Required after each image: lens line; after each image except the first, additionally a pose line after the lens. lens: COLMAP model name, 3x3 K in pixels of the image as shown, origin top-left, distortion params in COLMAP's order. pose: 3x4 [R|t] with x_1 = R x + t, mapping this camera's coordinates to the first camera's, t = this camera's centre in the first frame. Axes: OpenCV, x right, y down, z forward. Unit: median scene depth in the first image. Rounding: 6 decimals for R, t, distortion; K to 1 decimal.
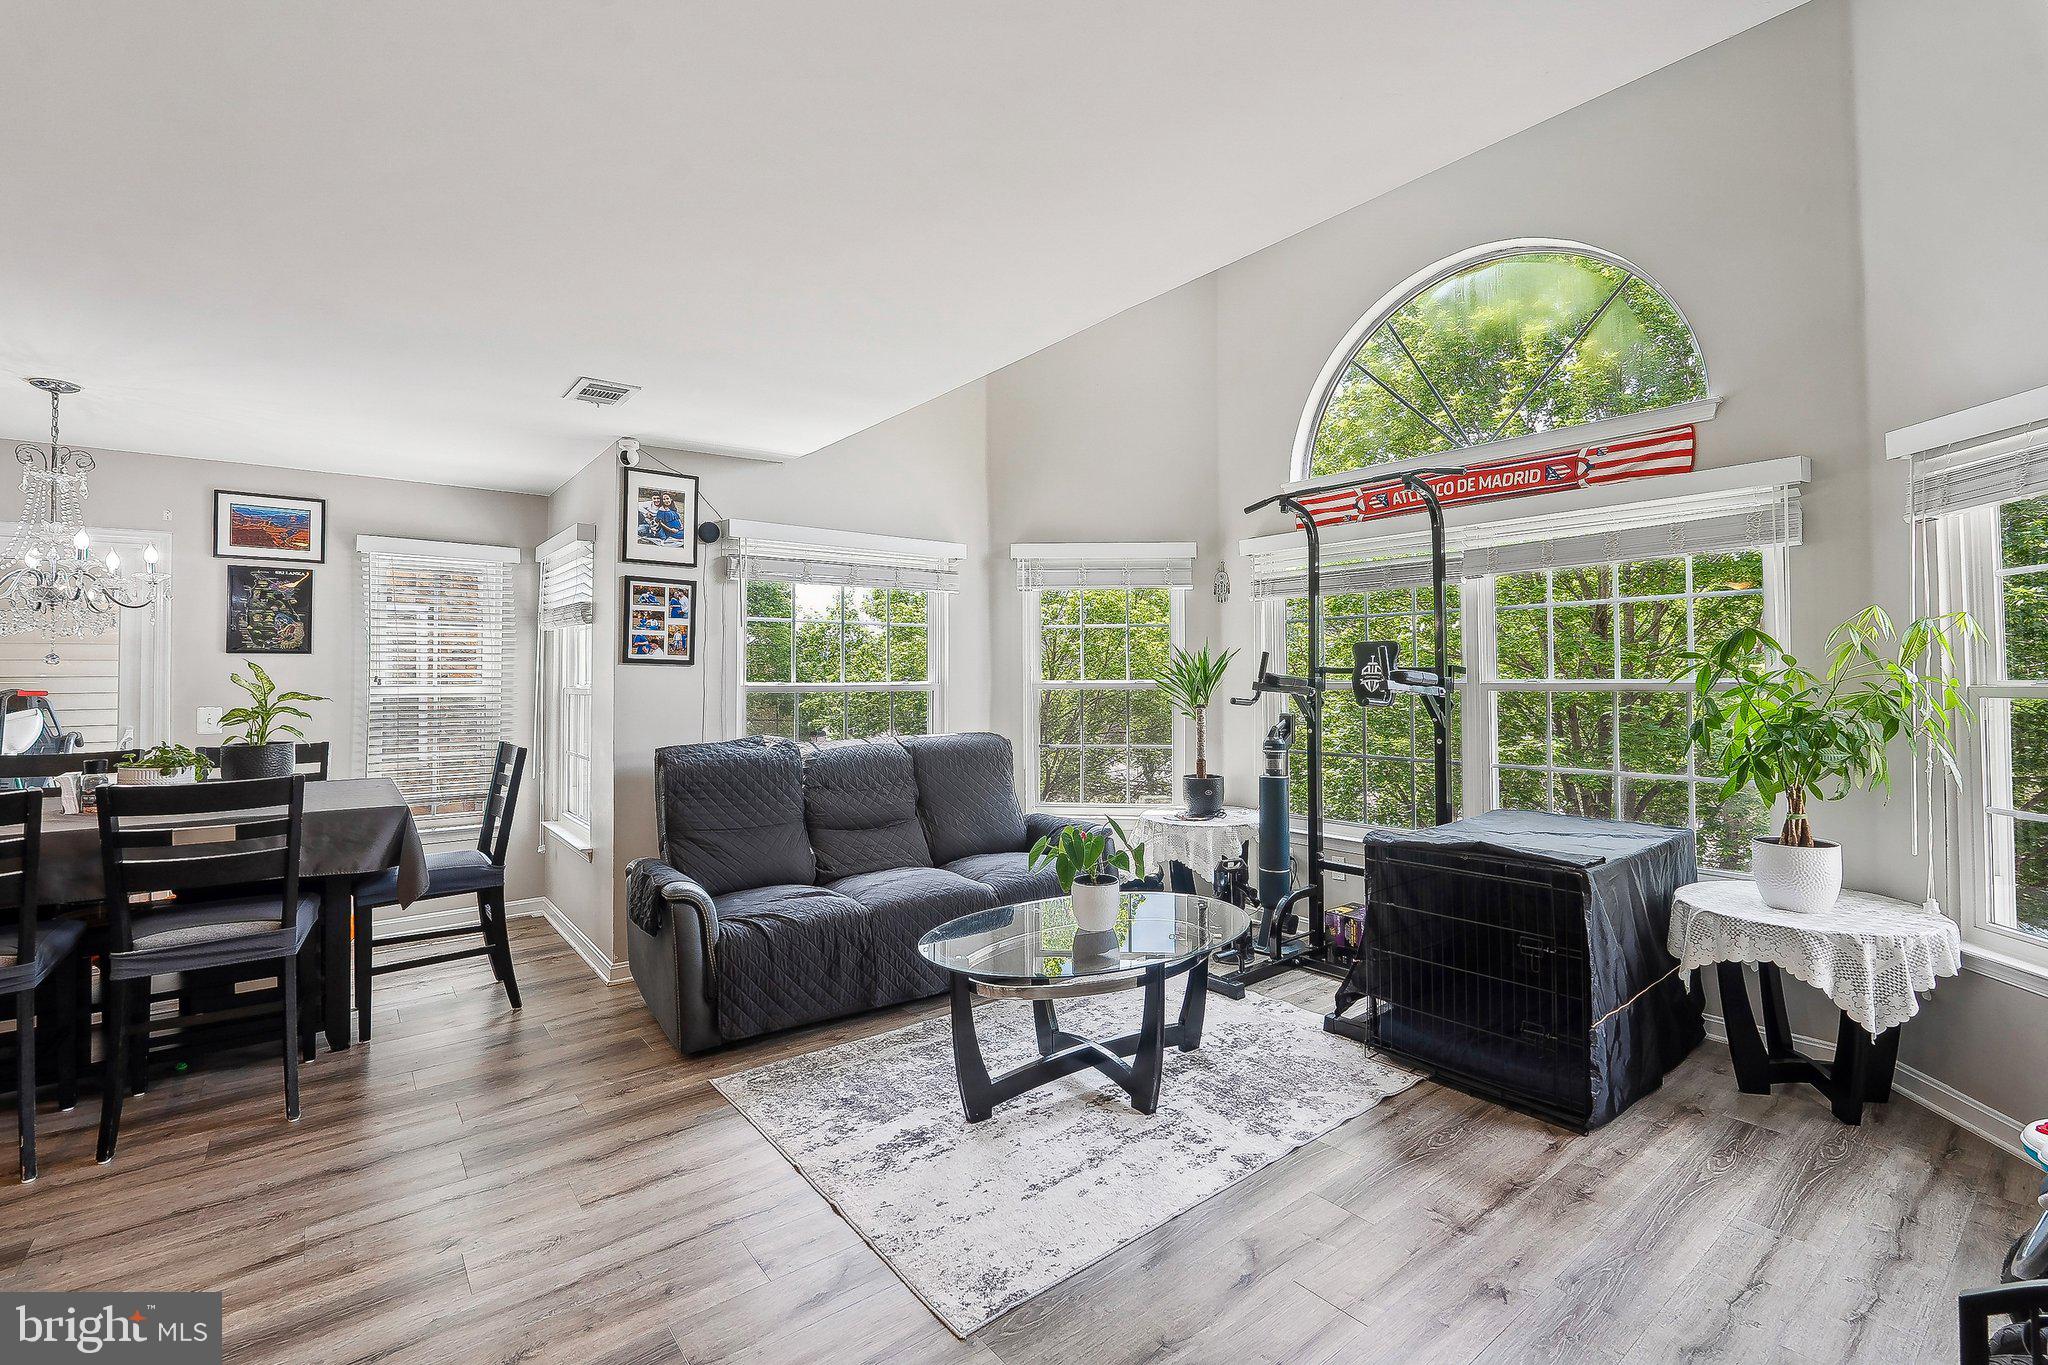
lens RADIAL K [[905.7, 0, 1026.7], [0, 905.7, 659.2], [0, 0, 1]] dist [-0.007891, 0.000076]
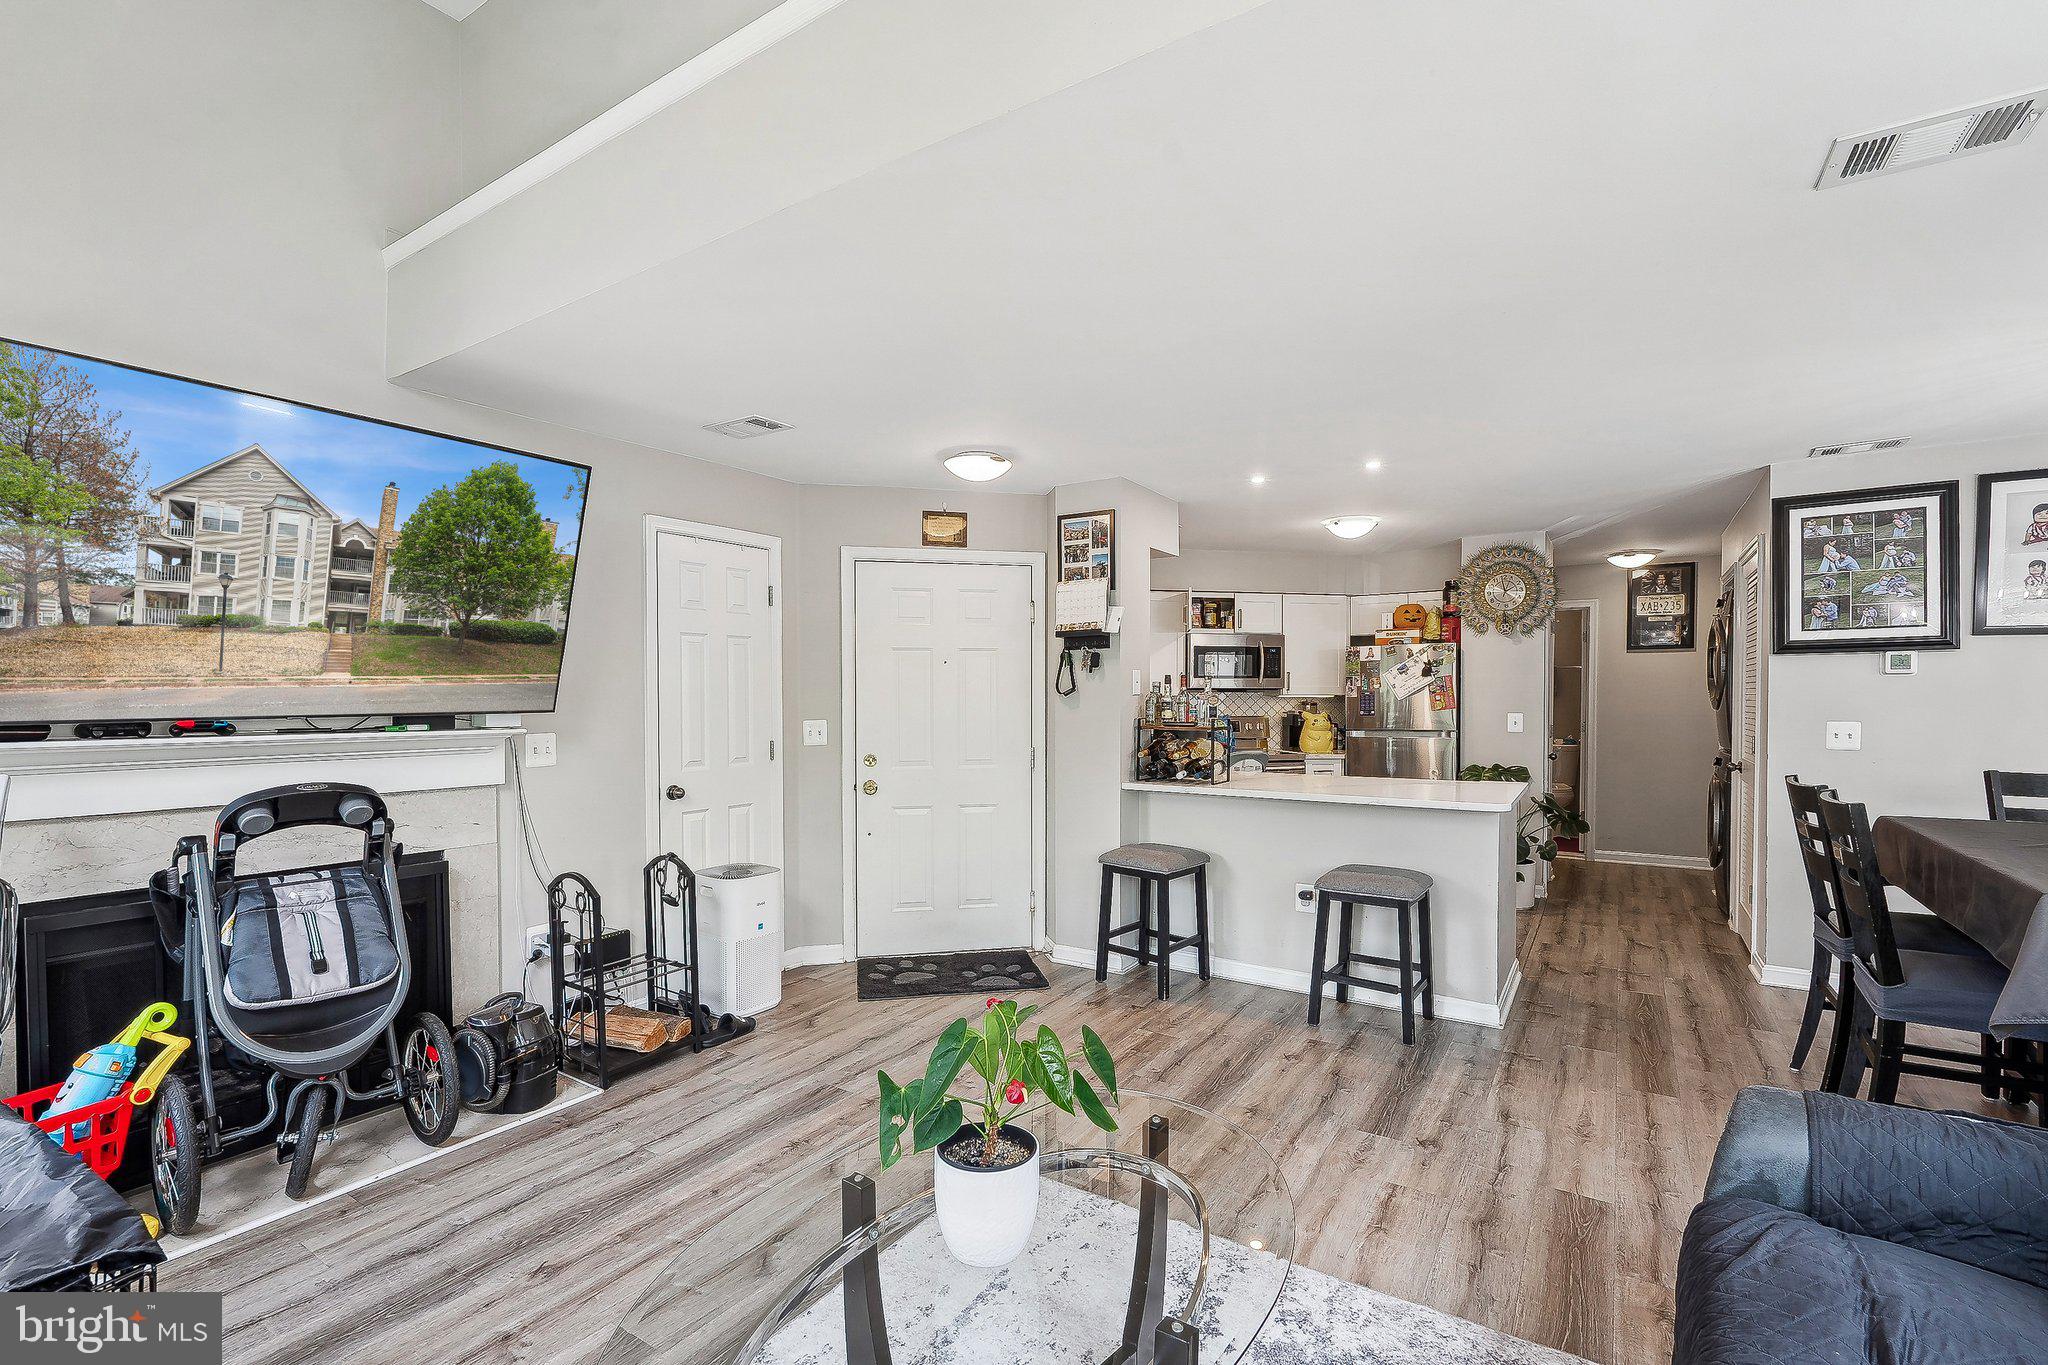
lens RADIAL K [[906.9, 0, 1029.6], [0, 906.9, 716.4], [0, 0, 1]] dist [-0.009363, 0.000555]
pose [[-0.946216, 0.016545, -0.323112, 0.146127], [0.014078, 0.999851, 0.009970, 0.016736], [0.323229, 0.004885, -0.946308, 1.053306]]
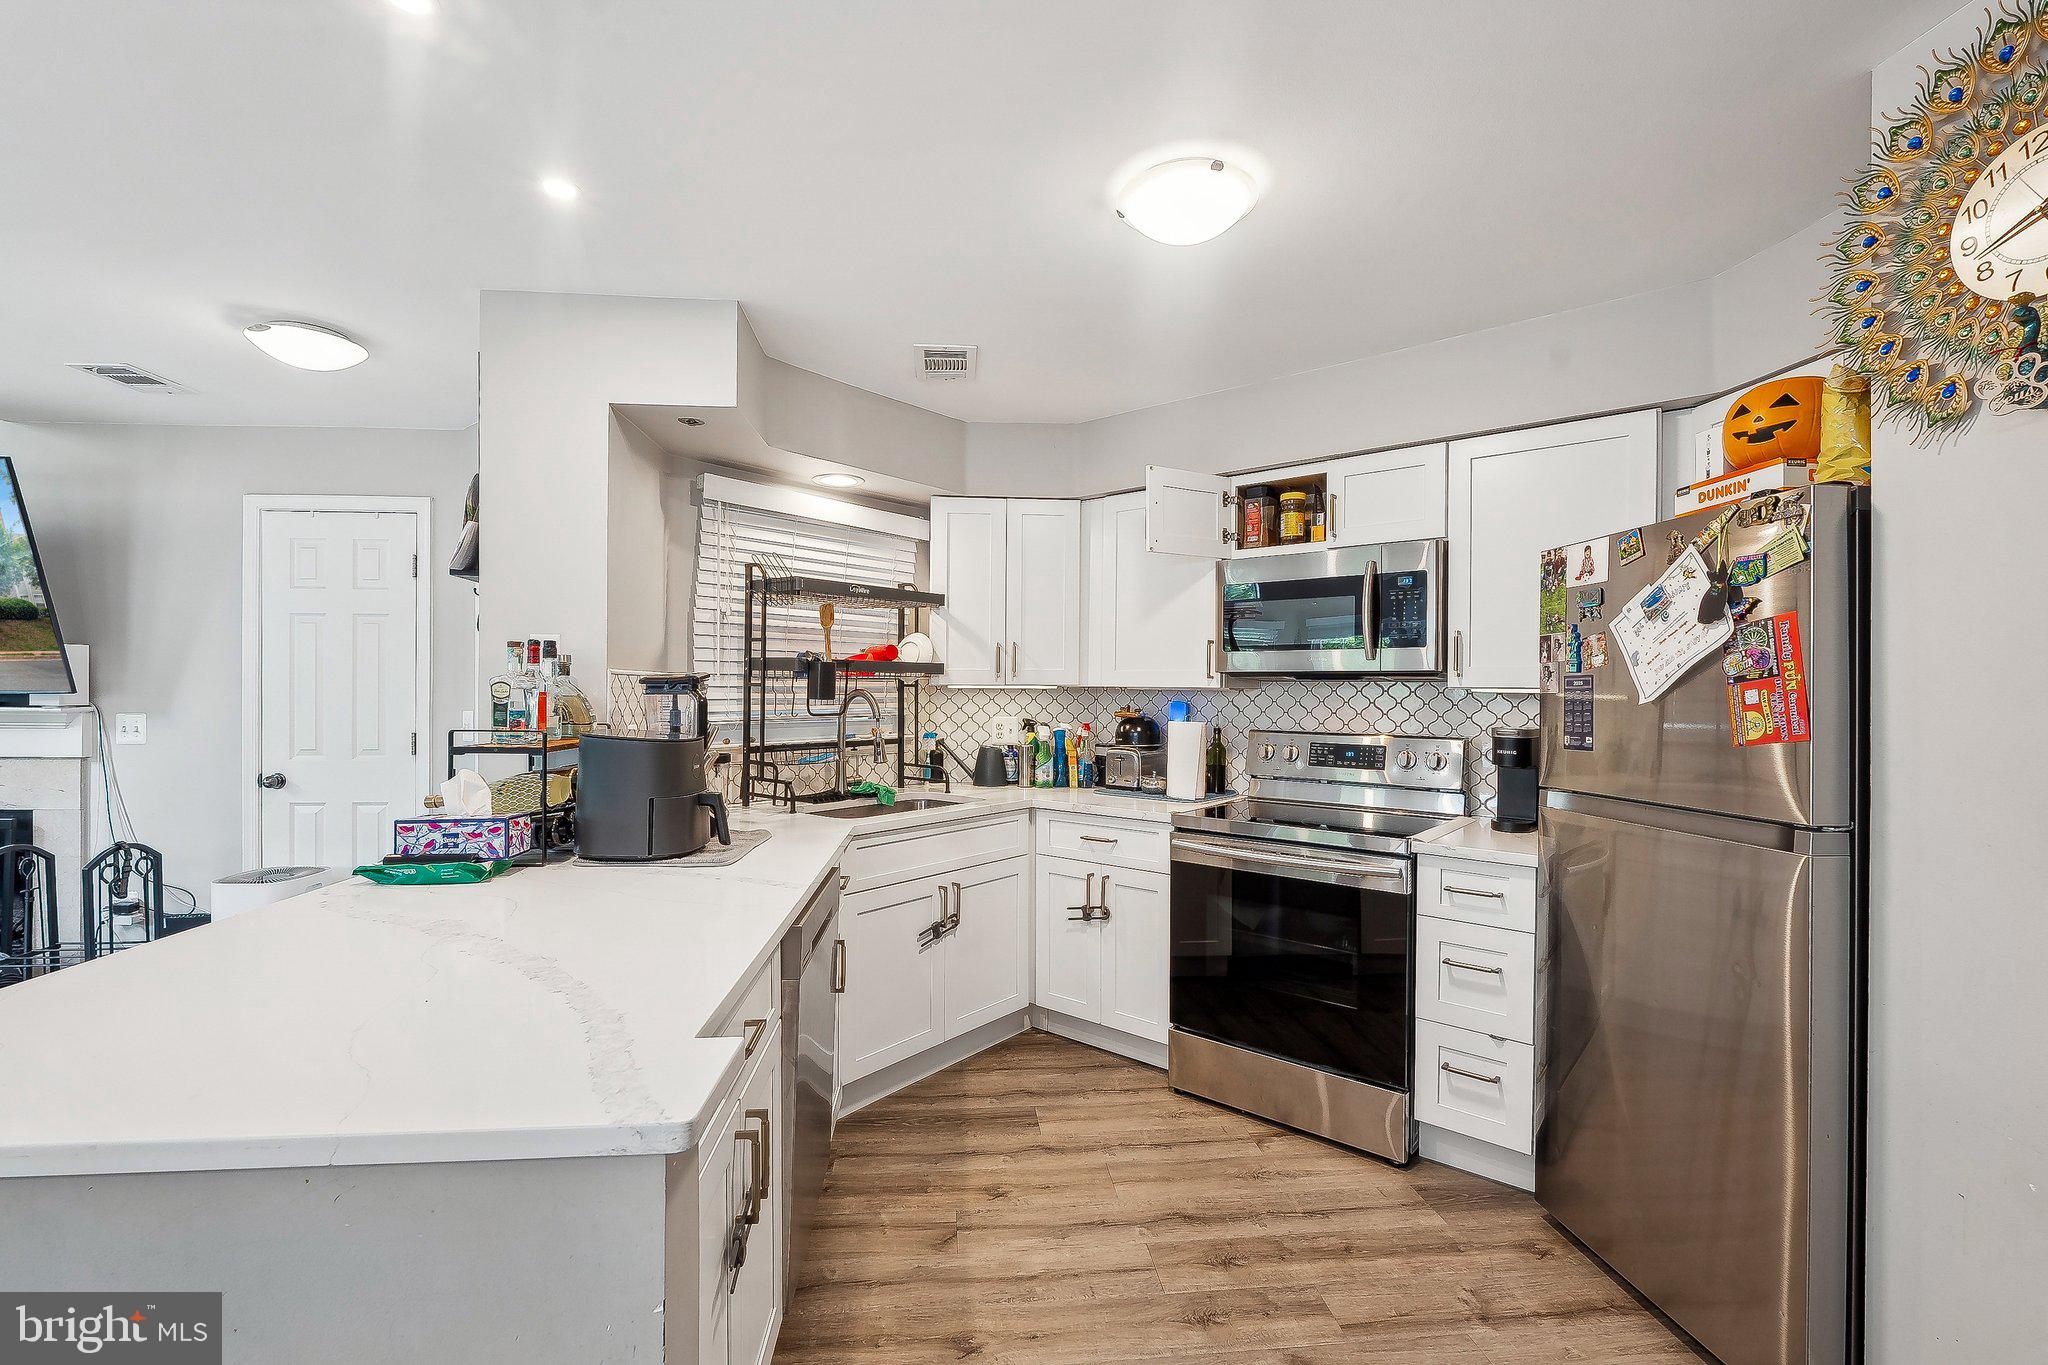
lens RADIAL K [[898.1, 0, 1025.9], [0, 898.1, 691.2], [0, 0, 1]] dist [-0.003478, -0.000295]
pose [[-0.831859, -0.000809, 0.554986, -0.922070], [-0.010081, 0.999856, -0.013652, 0.015302], [-0.554895, -0.016951, -0.831748, 0.371467]]
